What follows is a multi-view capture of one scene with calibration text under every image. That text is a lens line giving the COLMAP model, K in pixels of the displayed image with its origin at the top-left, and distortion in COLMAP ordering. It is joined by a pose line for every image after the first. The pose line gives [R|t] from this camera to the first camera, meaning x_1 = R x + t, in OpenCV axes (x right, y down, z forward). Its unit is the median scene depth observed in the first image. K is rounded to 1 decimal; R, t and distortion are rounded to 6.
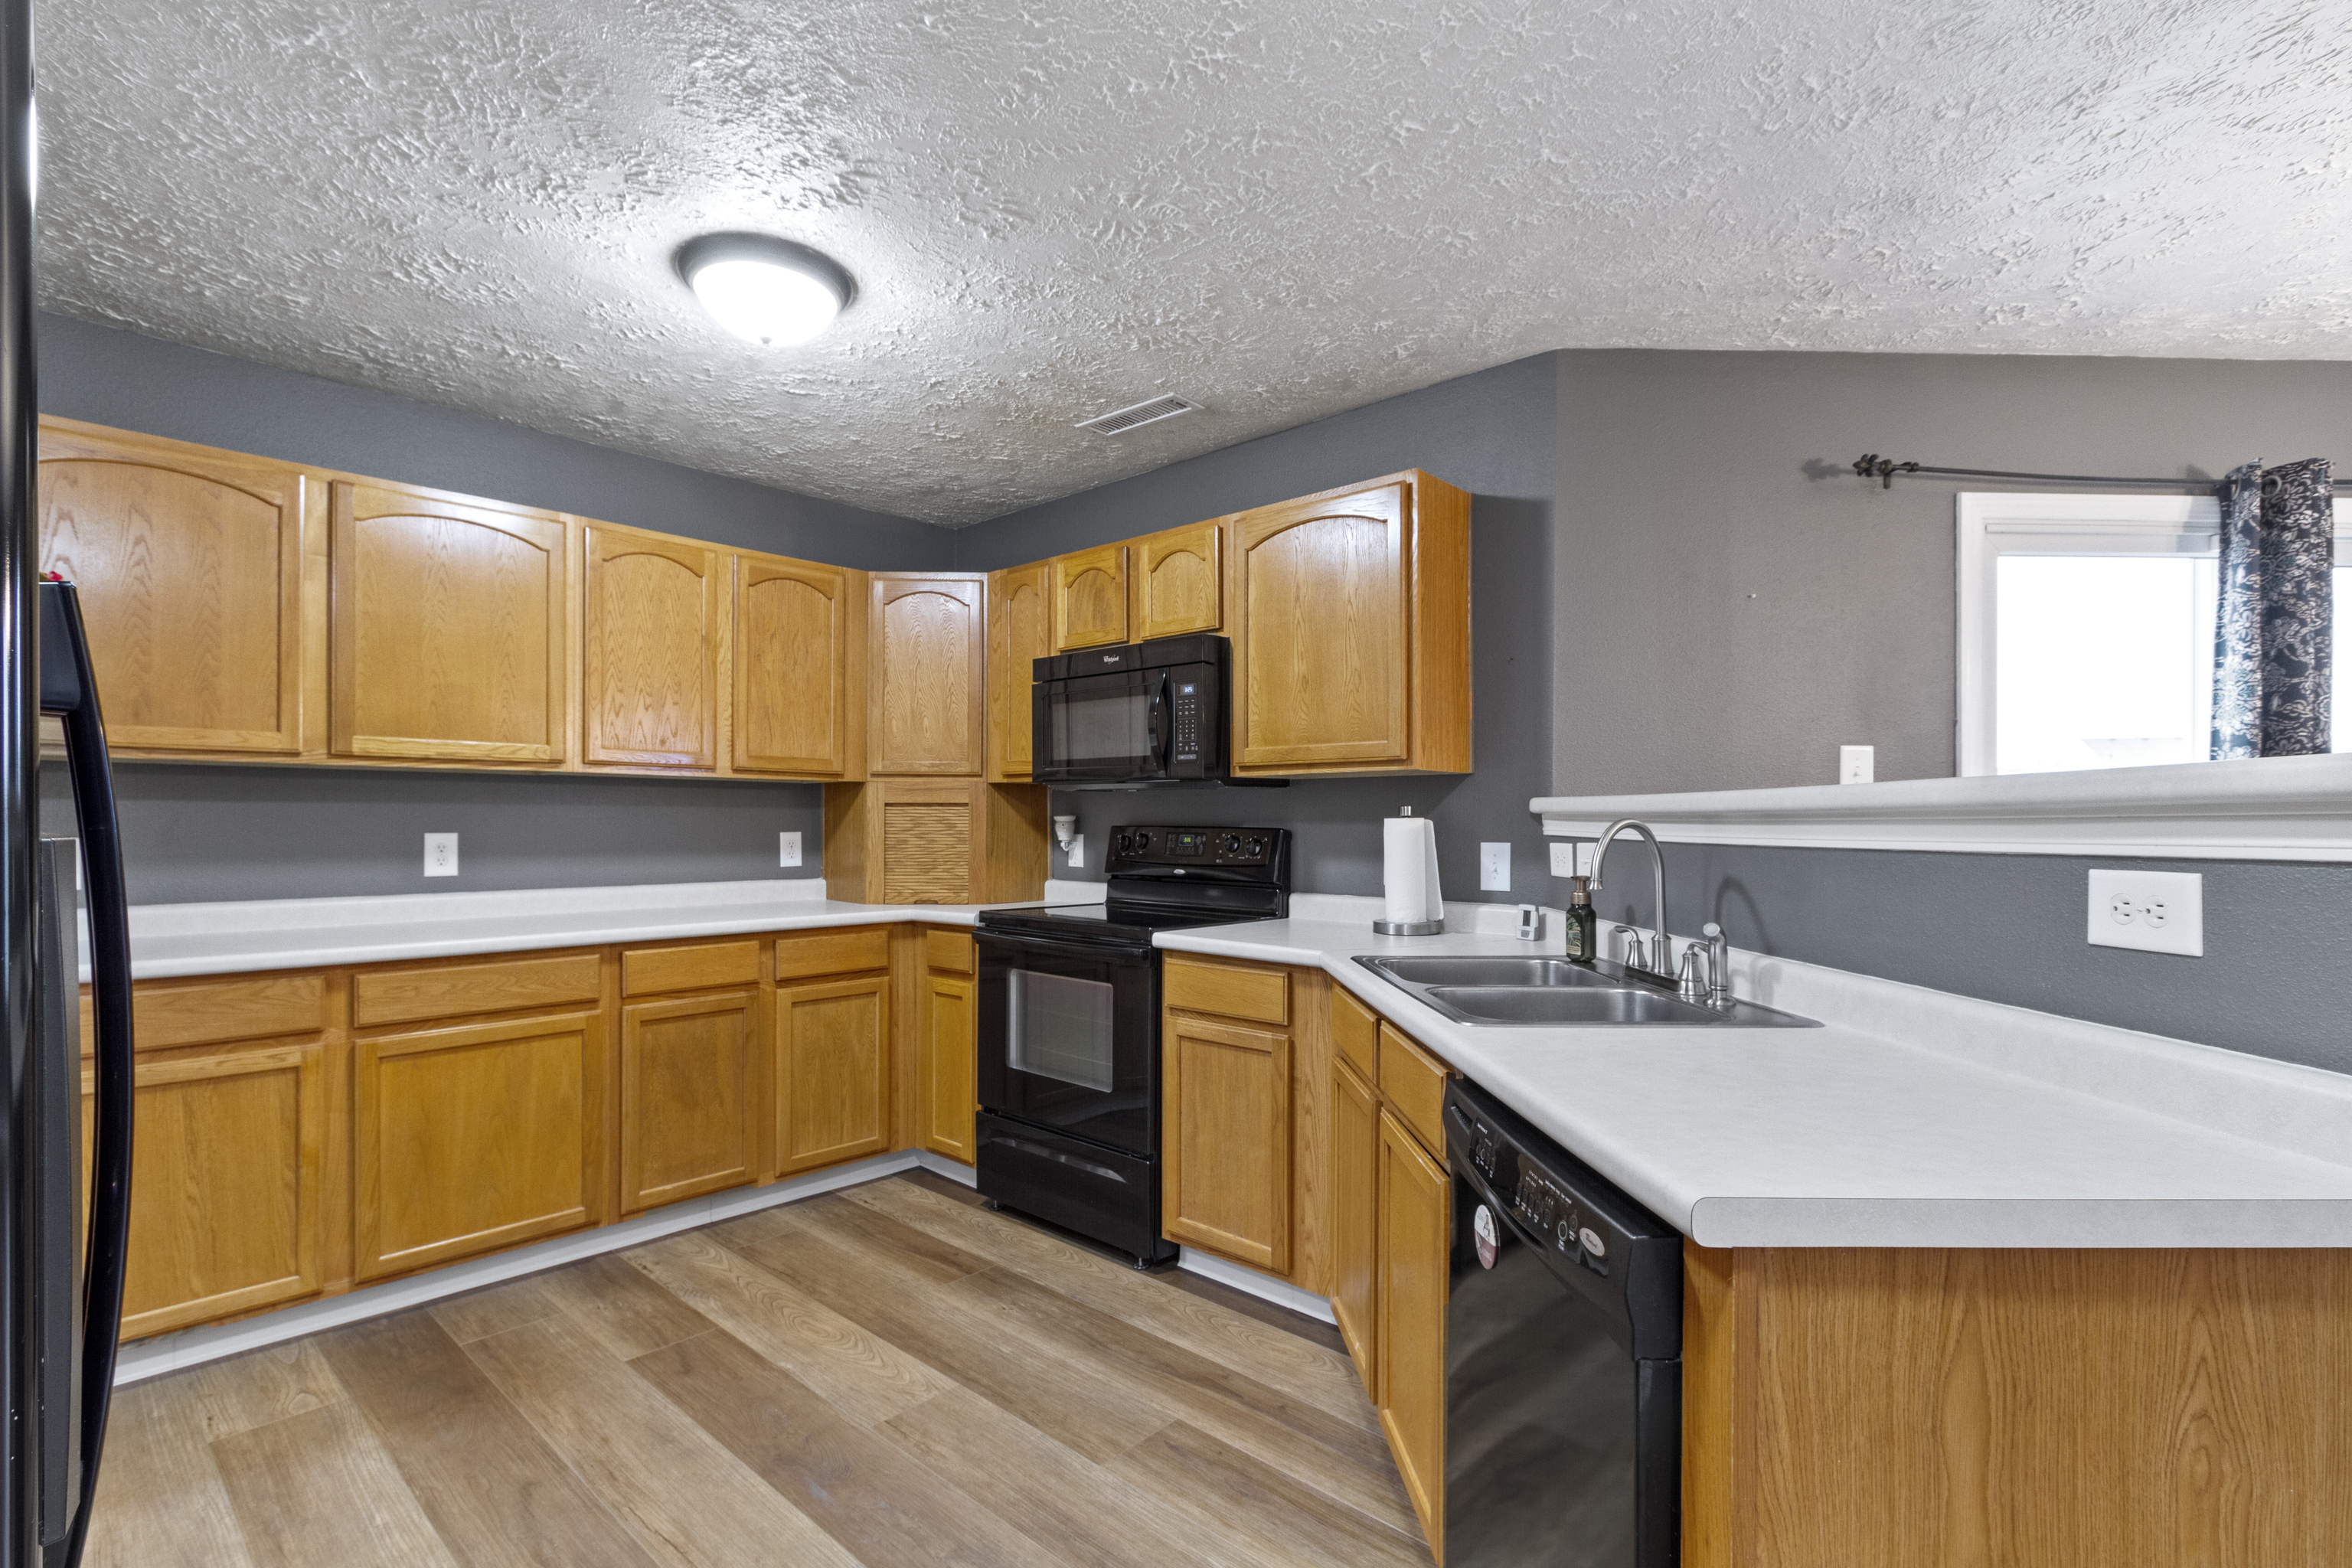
lens RADIAL K [[1086.0, 0, 1156.1], [0, 1086.0, 818.3], [0, 0, 1]] dist [0.003144, -0.001023]
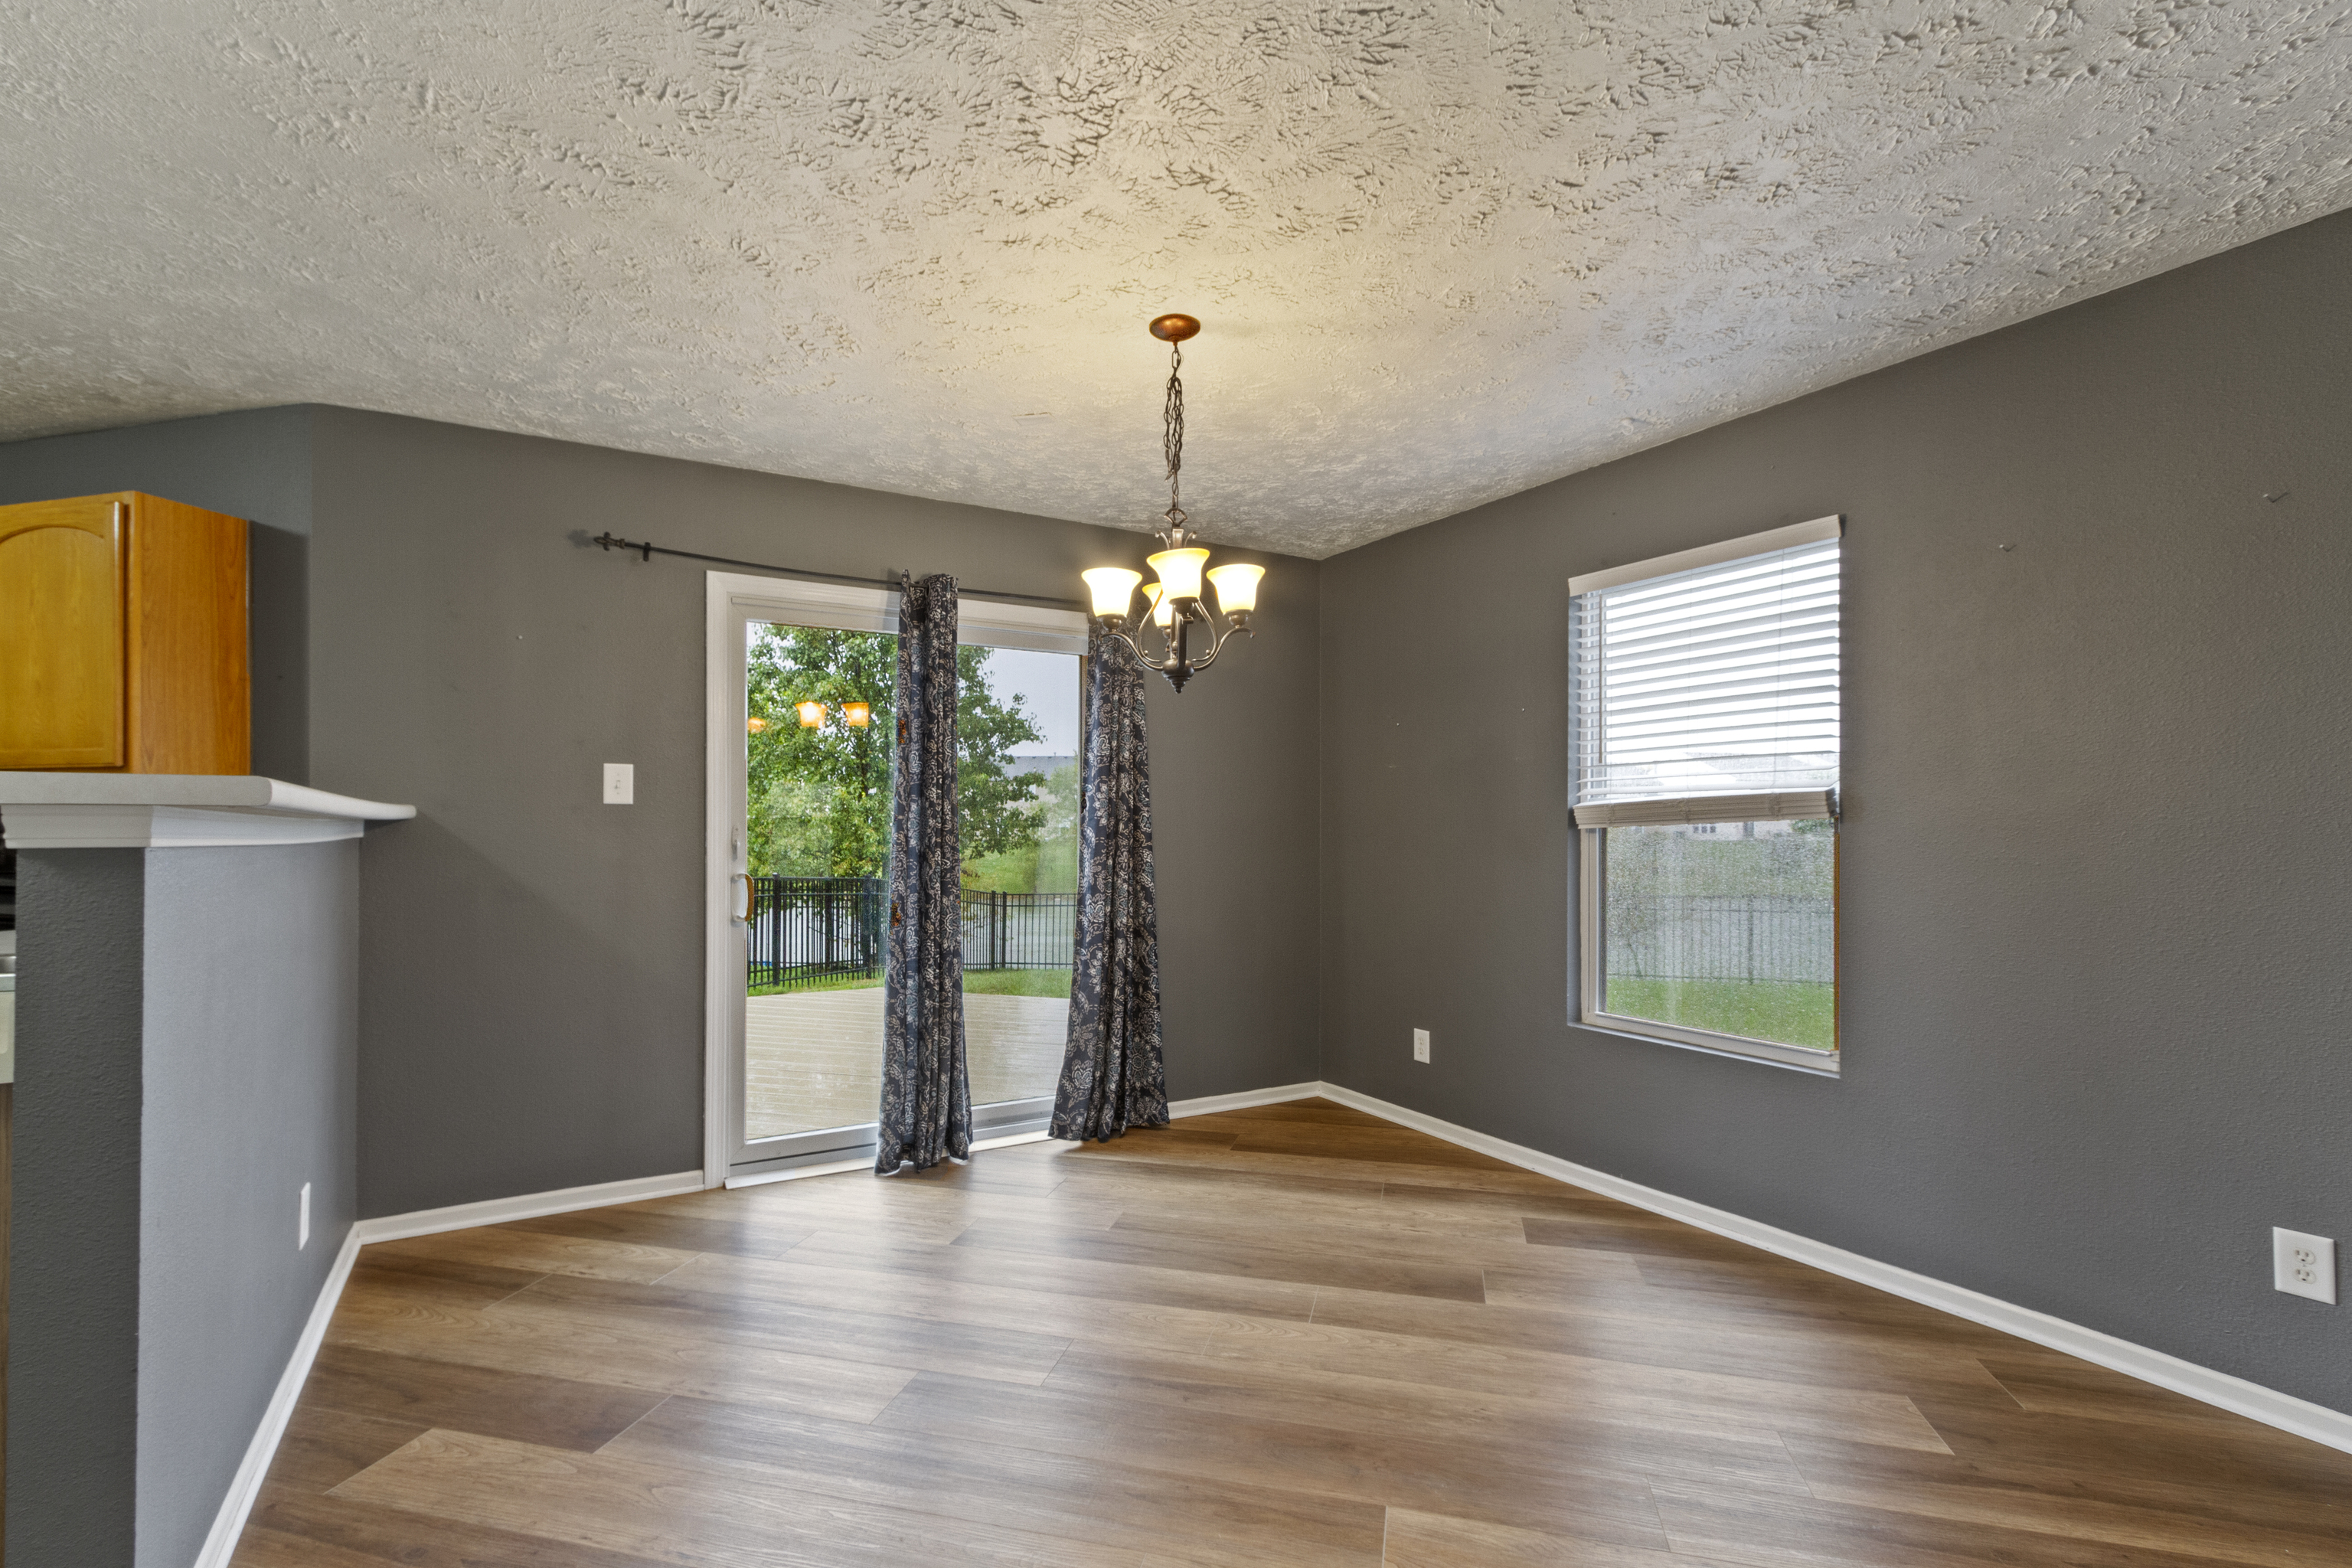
lens RADIAL K [[1086.0, 0, 1156.1], [0, 1086.0, 818.3], [0, 0, 1]] dist [0.003144, -0.001023]
pose [[0.880483, 0.000417, 0.474078, 0.578778], [0.002548, 0.999981, -0.005612, 0.004036], [-0.474072, 0.006150, 0.880465, -0.377132]]
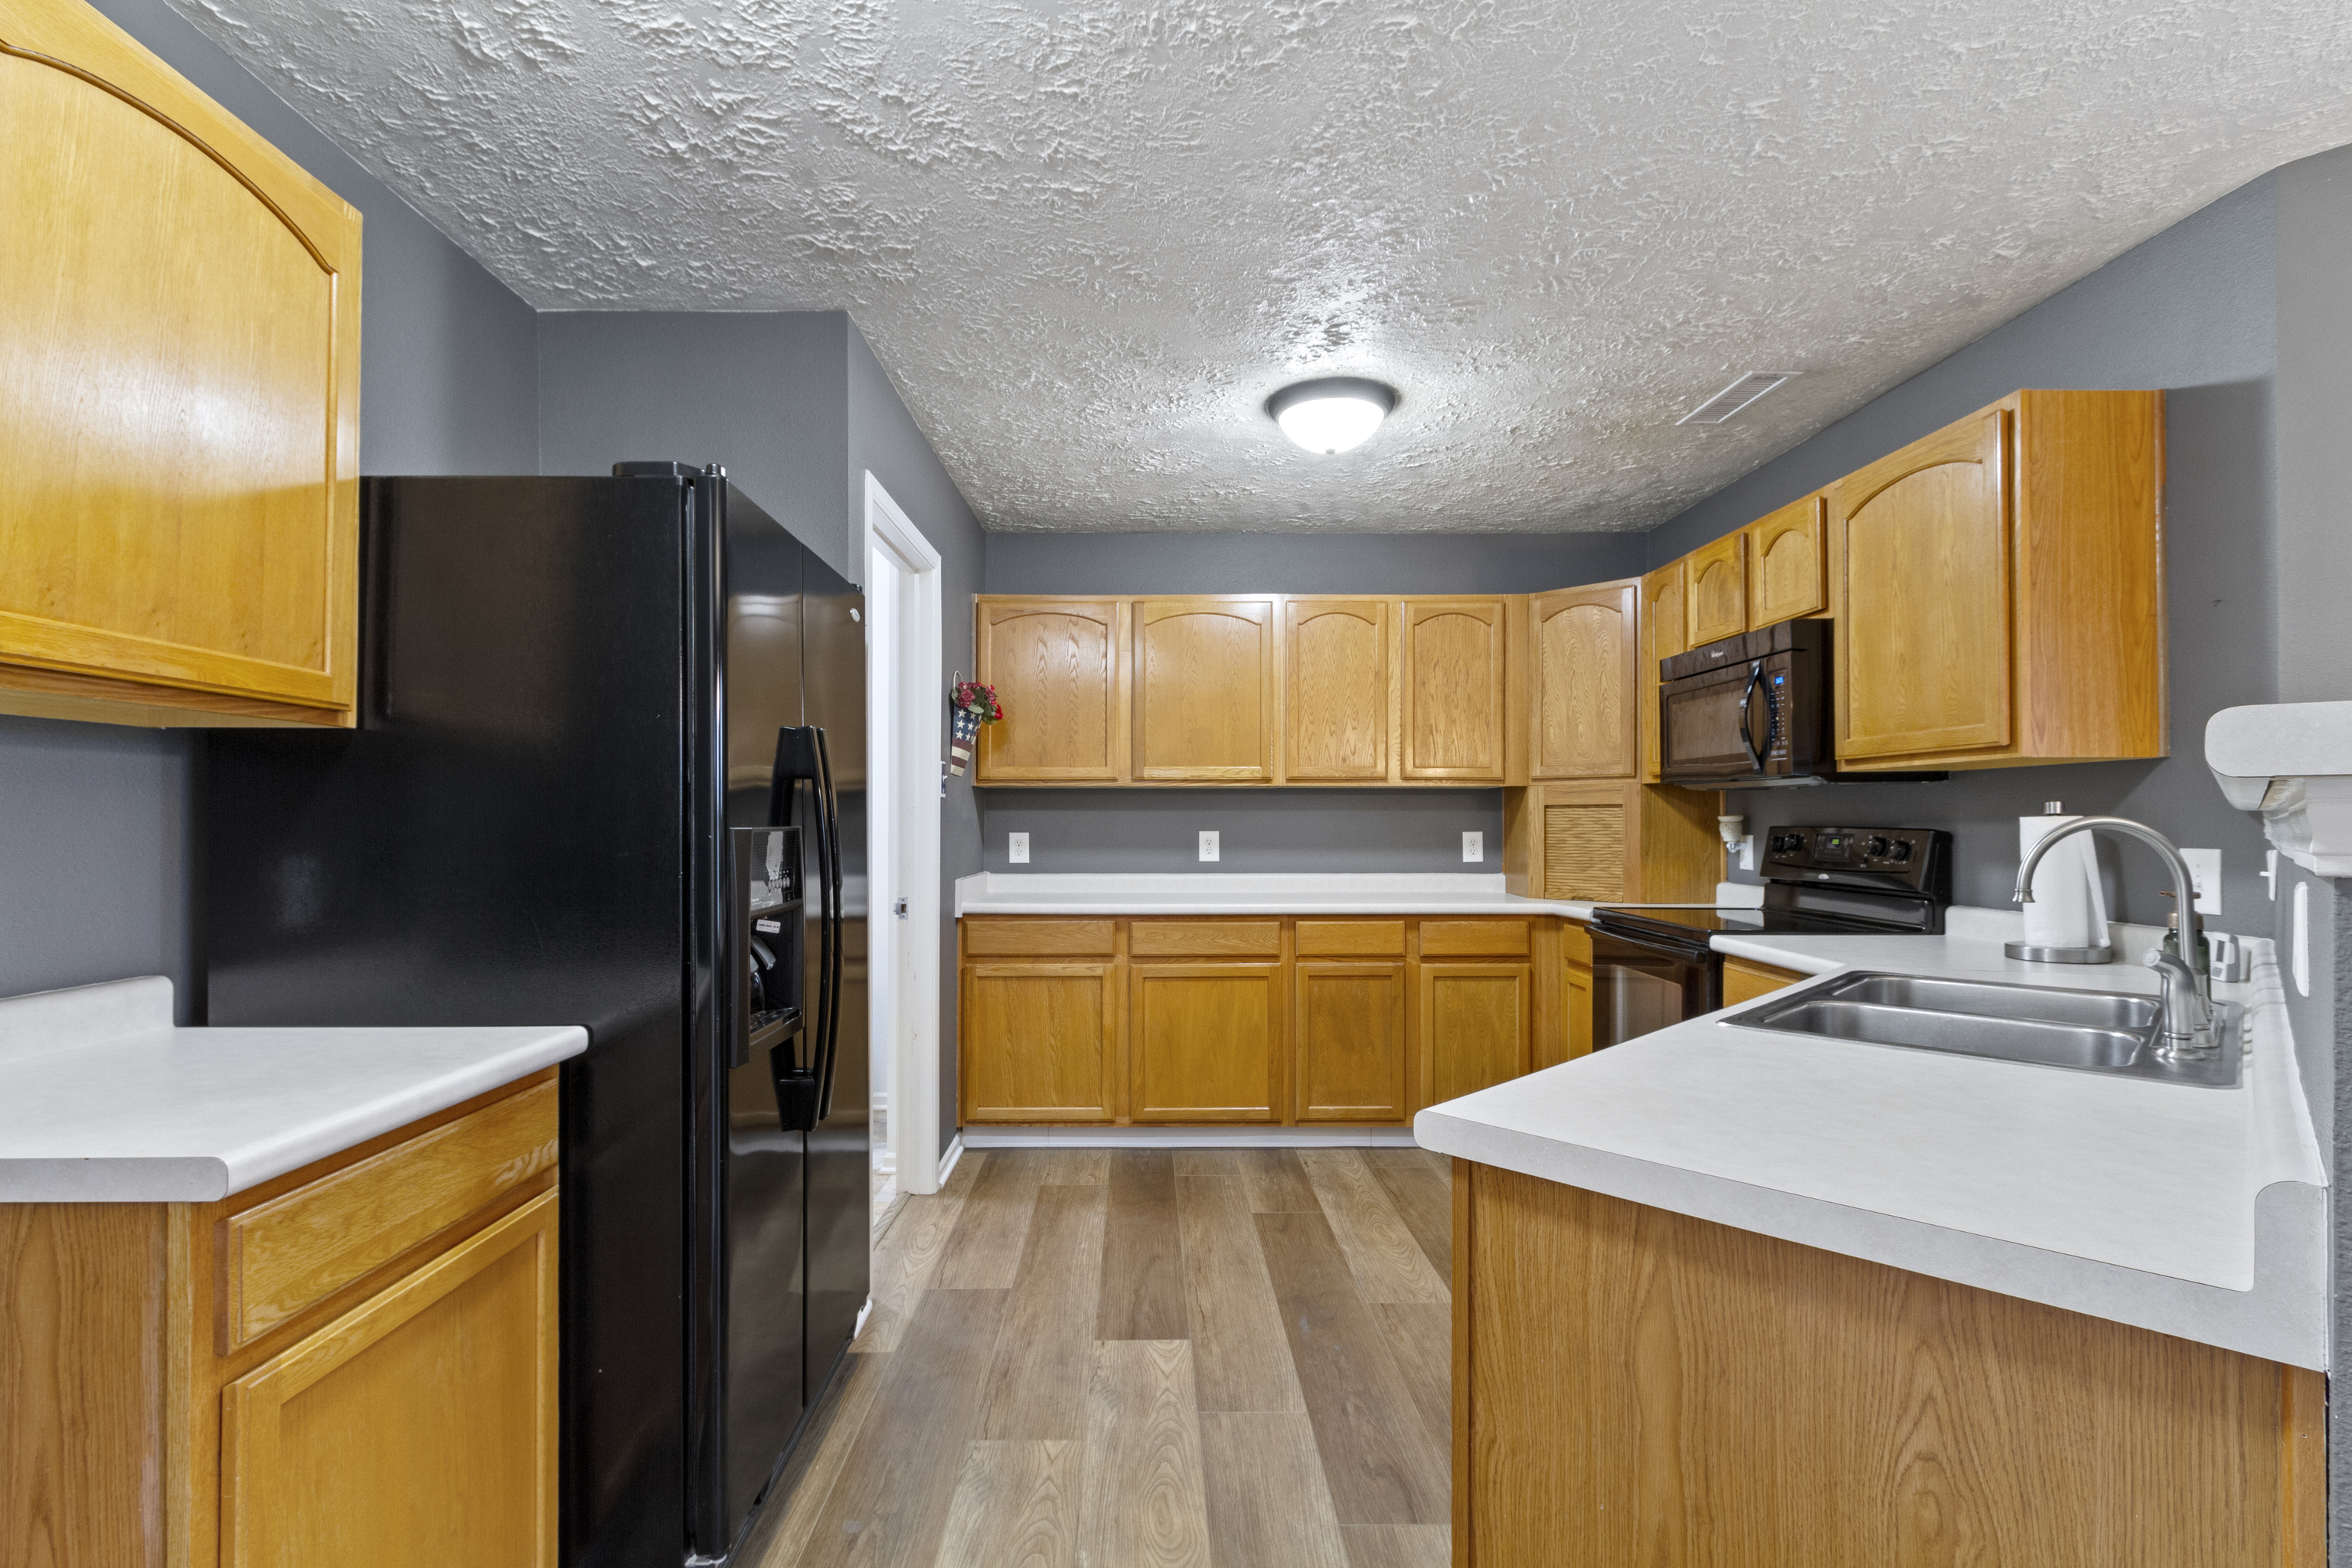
lens RADIAL K [[1087.6, 0, 1151.0], [0, 1087.6, 811.1], [0, 0, 1]] dist [0.001778, -0.000083]
pose [[0.685530, -0.009442, -0.727984, 0.364480], [0.003364, 0.999946, -0.009803, 0.001360], [0.728037, 0.004271, 0.685524, -0.037188]]
